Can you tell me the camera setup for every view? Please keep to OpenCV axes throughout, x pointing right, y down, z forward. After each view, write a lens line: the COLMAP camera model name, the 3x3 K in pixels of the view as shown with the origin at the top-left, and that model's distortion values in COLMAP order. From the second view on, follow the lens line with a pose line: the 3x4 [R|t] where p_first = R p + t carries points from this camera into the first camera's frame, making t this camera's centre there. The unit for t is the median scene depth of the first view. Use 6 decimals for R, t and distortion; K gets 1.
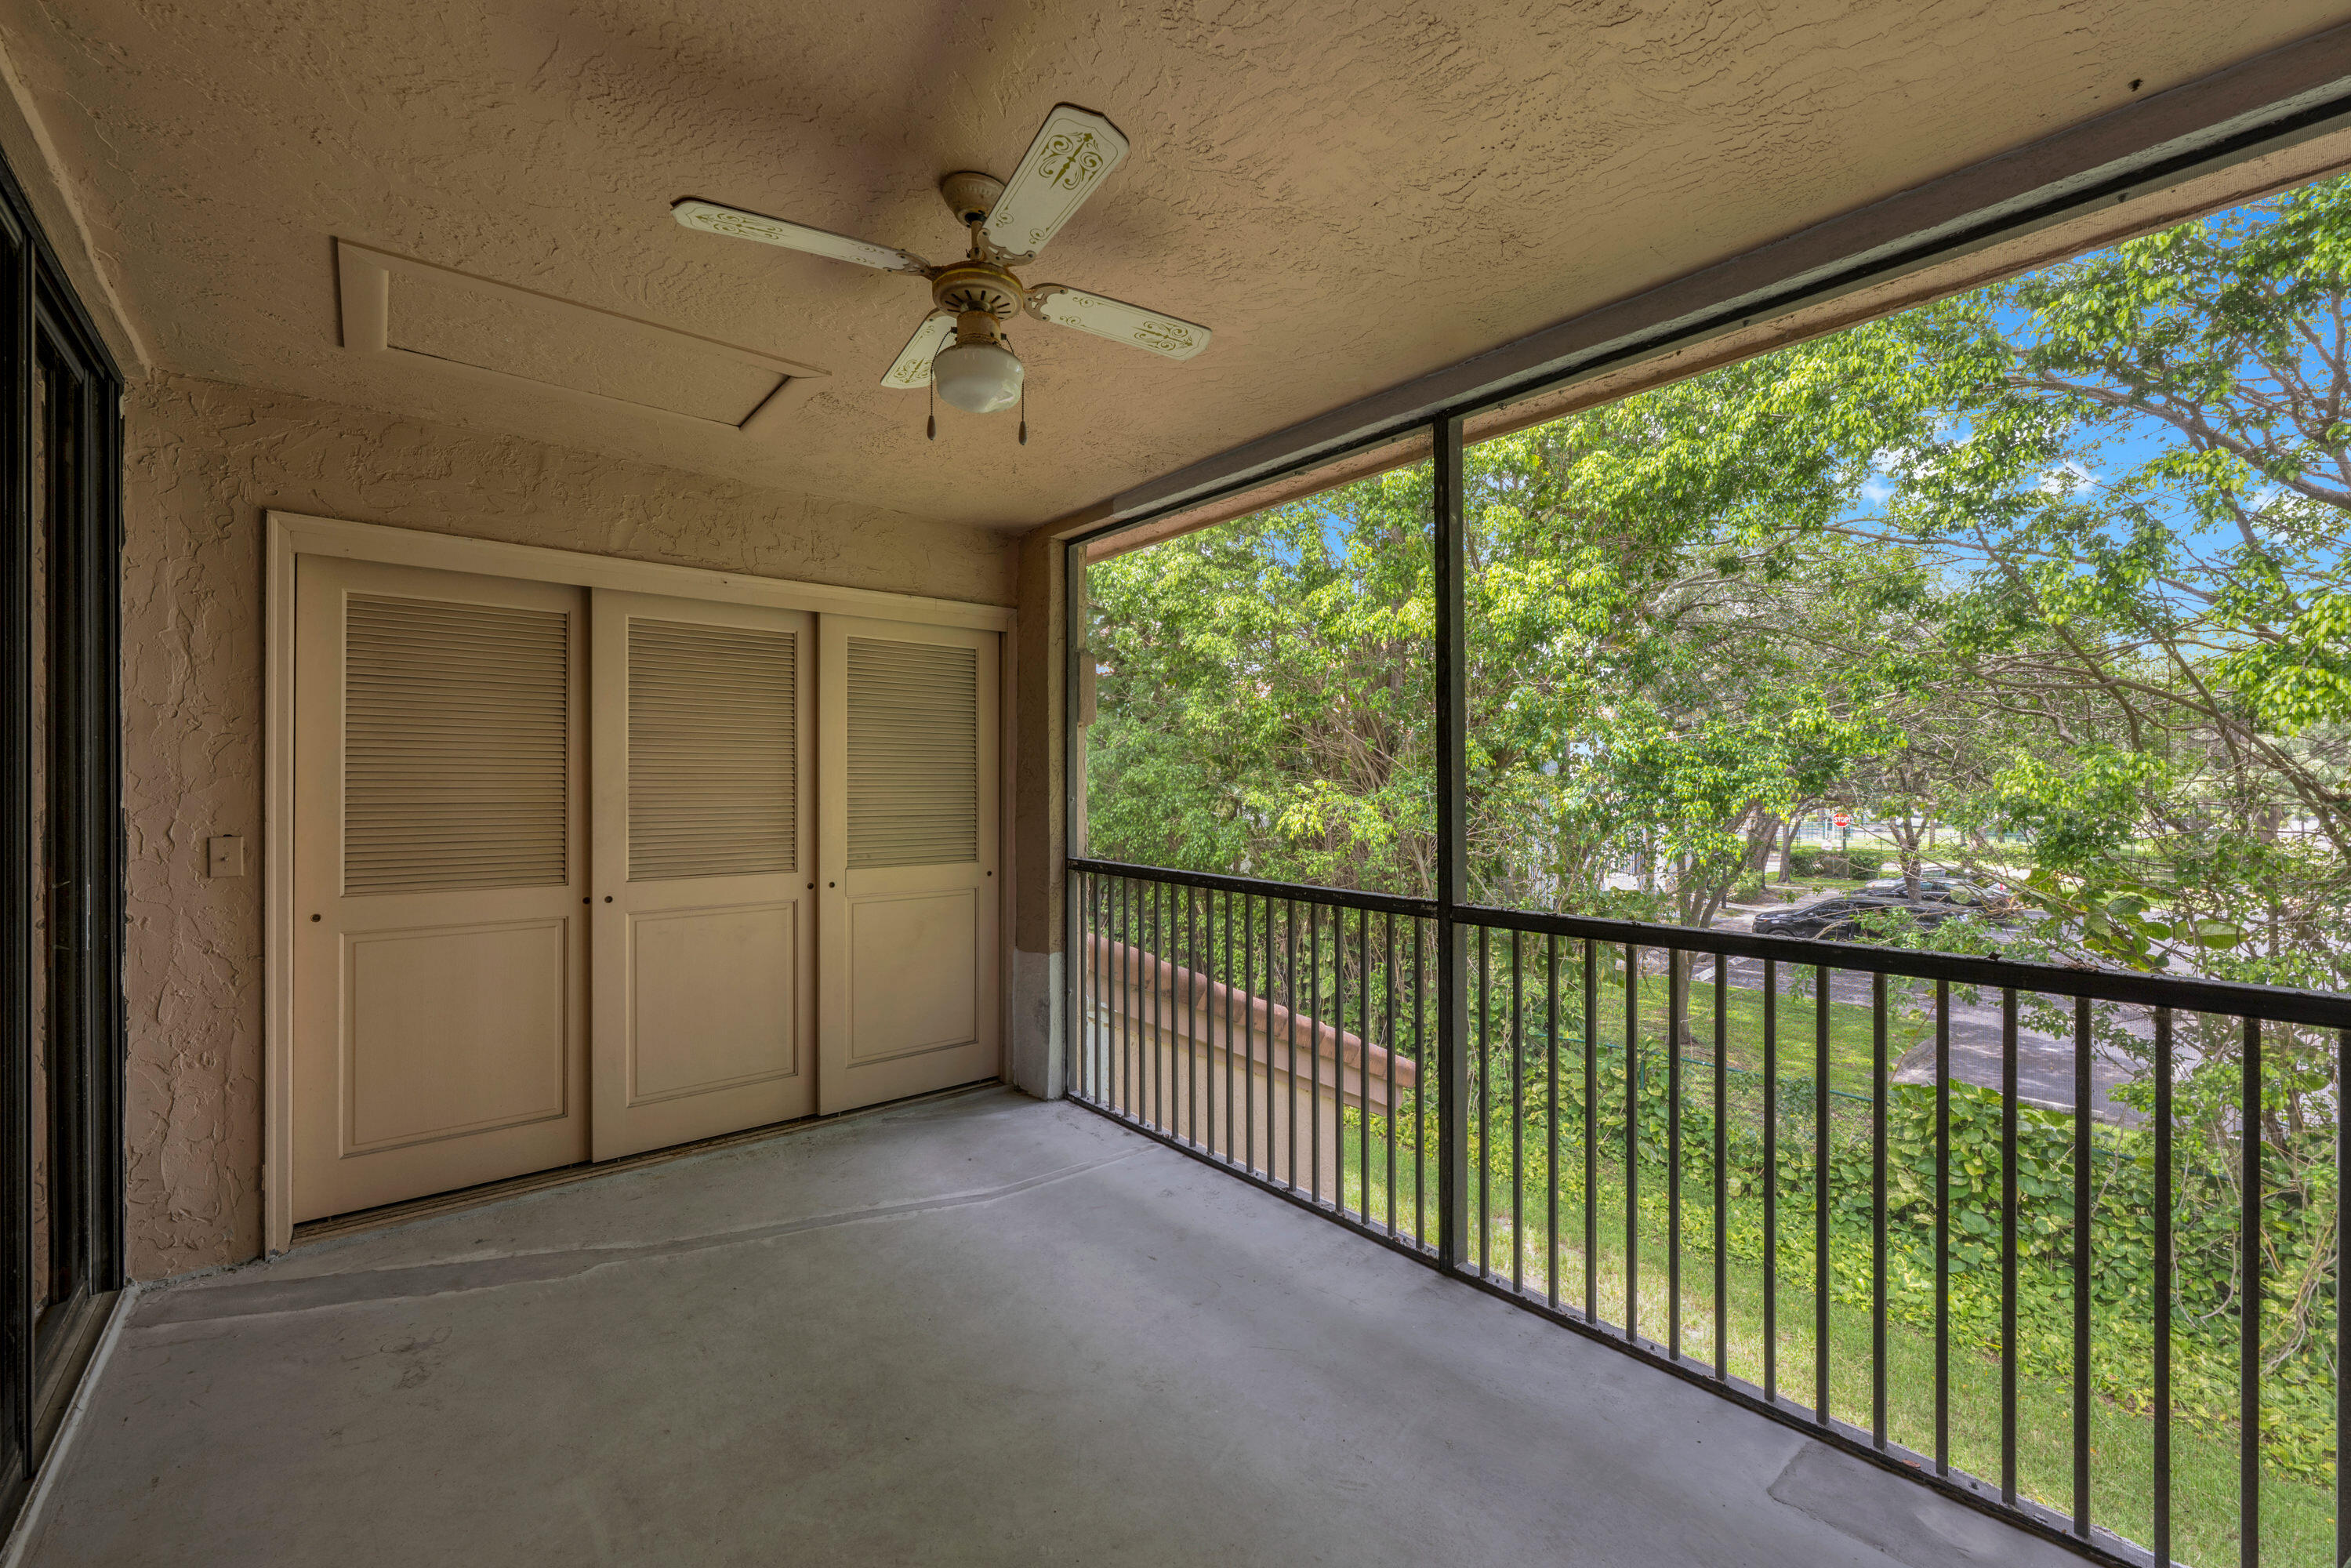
lens RADIAL K [[955.2, 0, 1175.5], [0, 955.2, 784.0], [0, 0, 1]] dist [-0.001008, 0.000257]
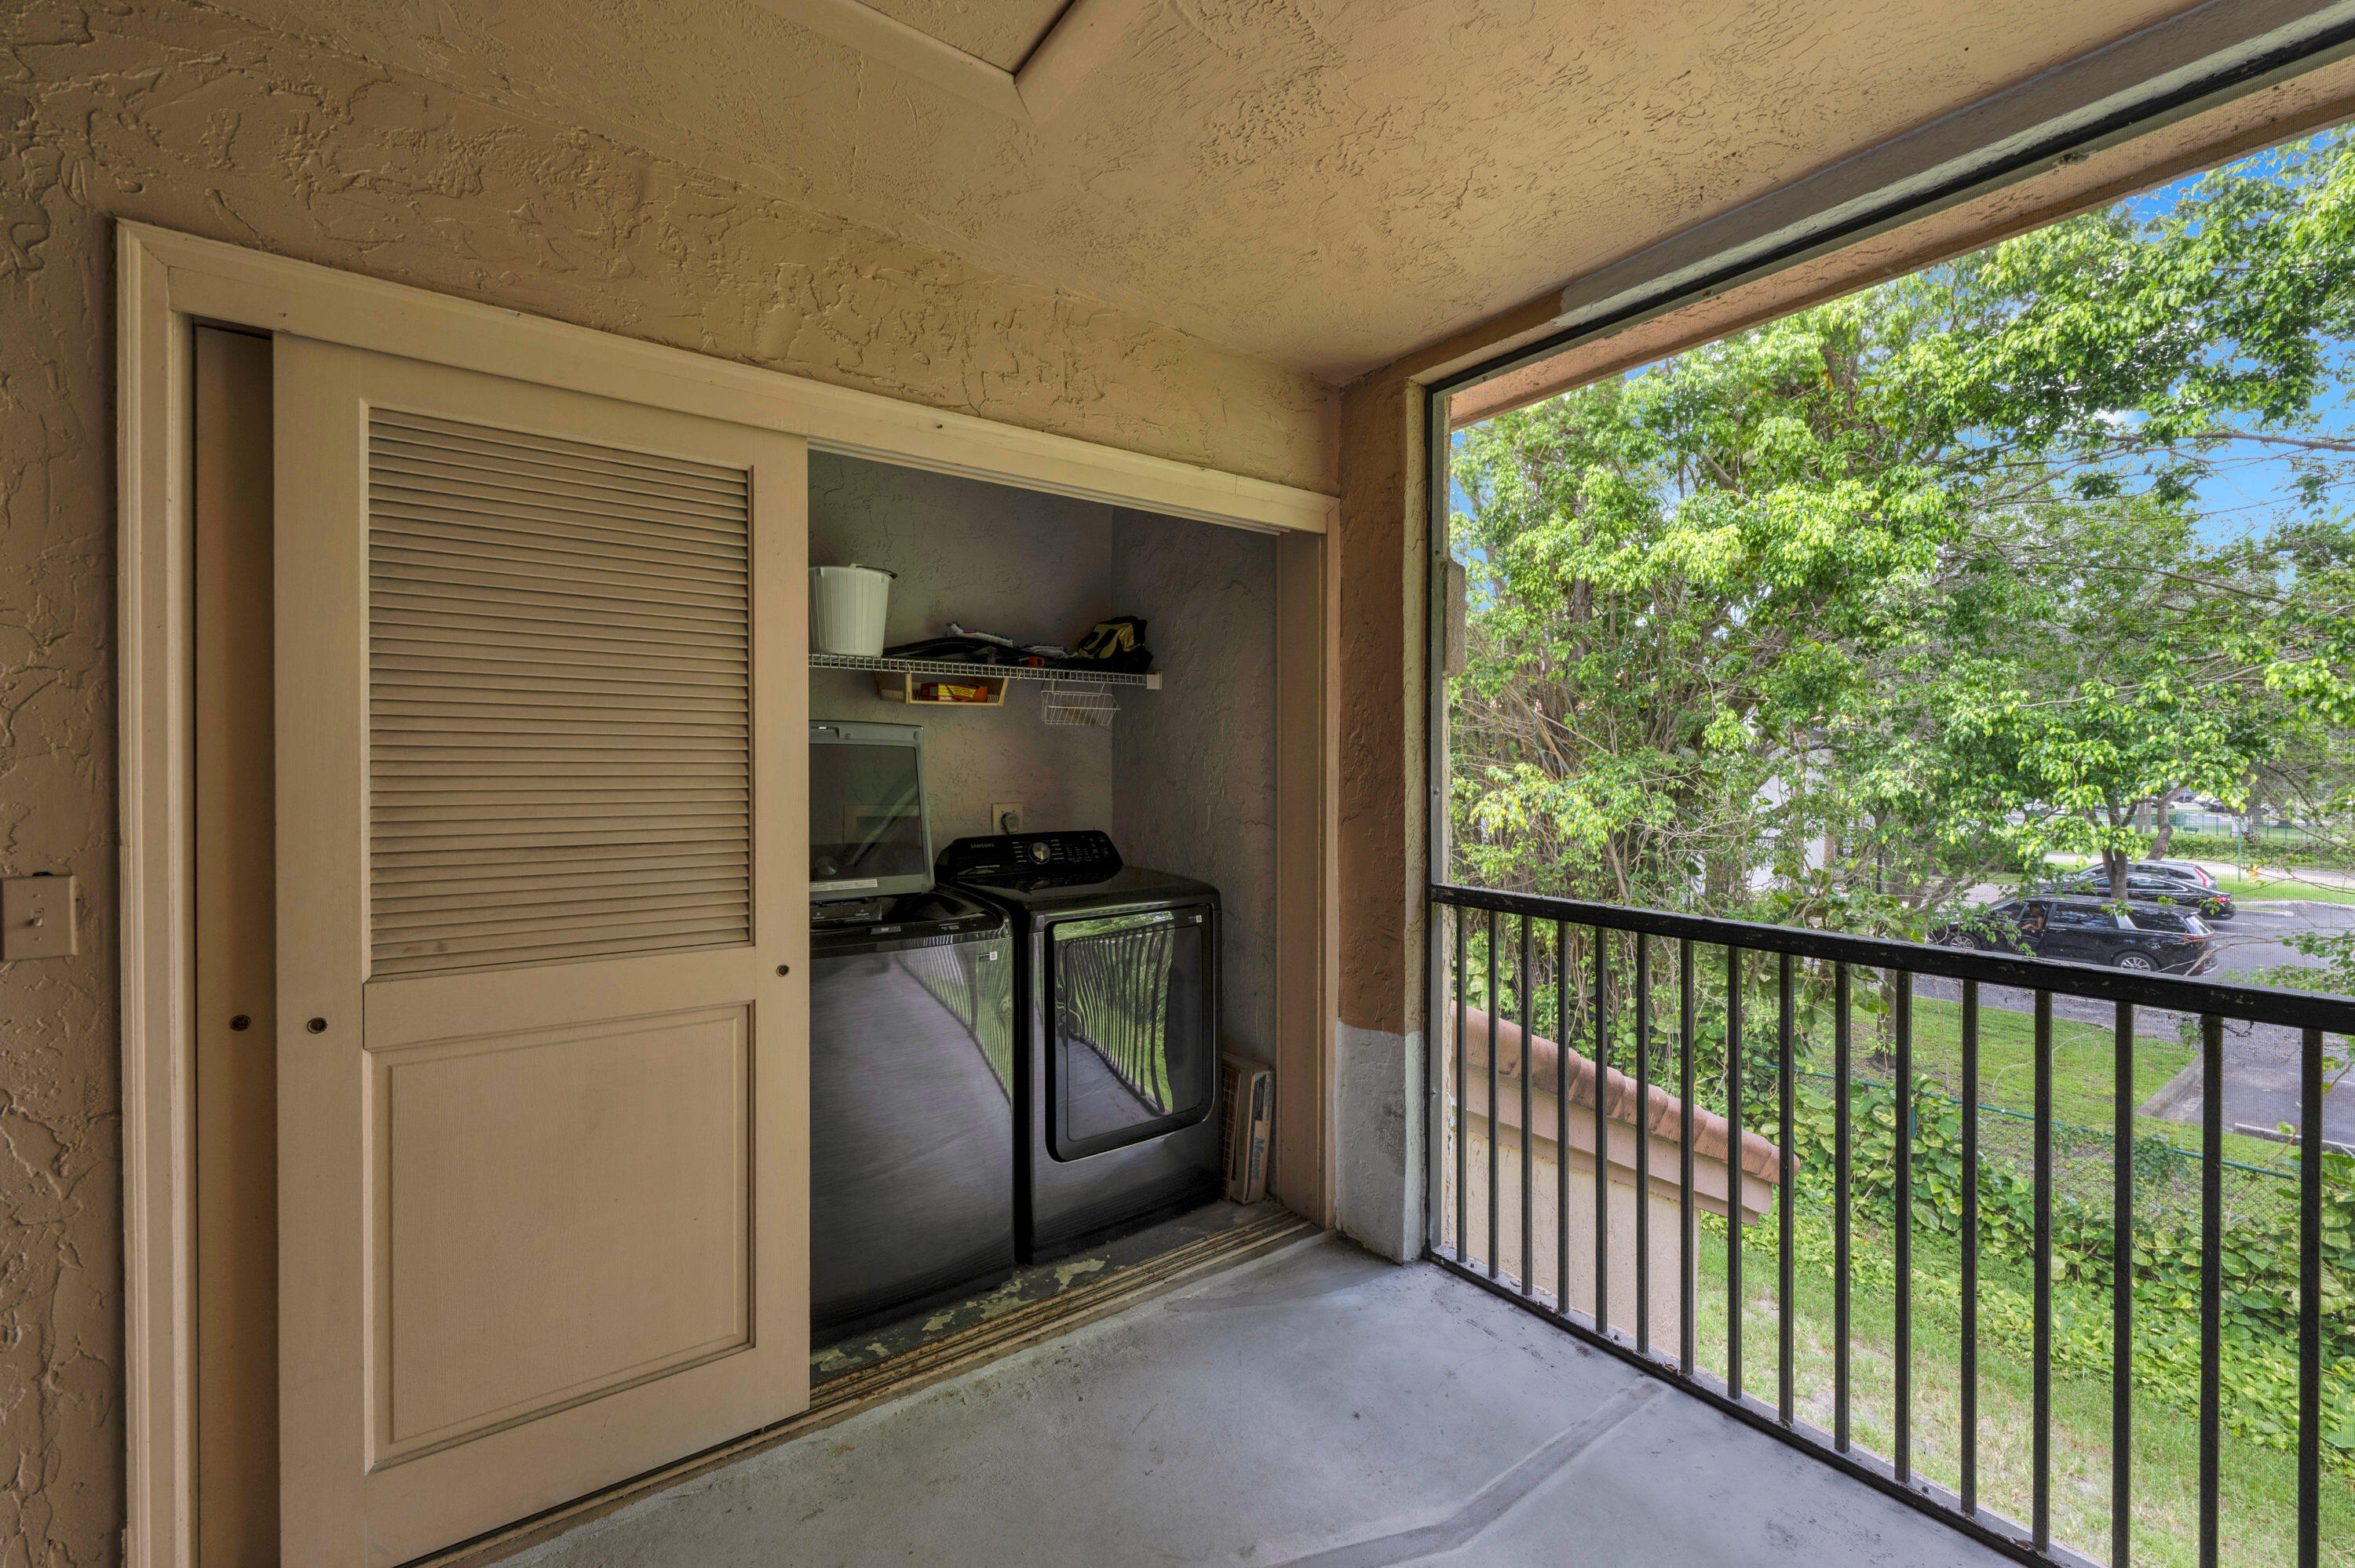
lens RADIAL K [[963.0, 0, 1177.0], [0, 963.0, 775.4], [0, 0, 1]] dist [-0.000456, -0.000480]
pose [[0.998112, -0.000977, -0.061409, -0.228230], [0.001413, 0.999974, 0.007059, 0.000075], [0.061400, -0.007133, 0.998088, 0.327396]]
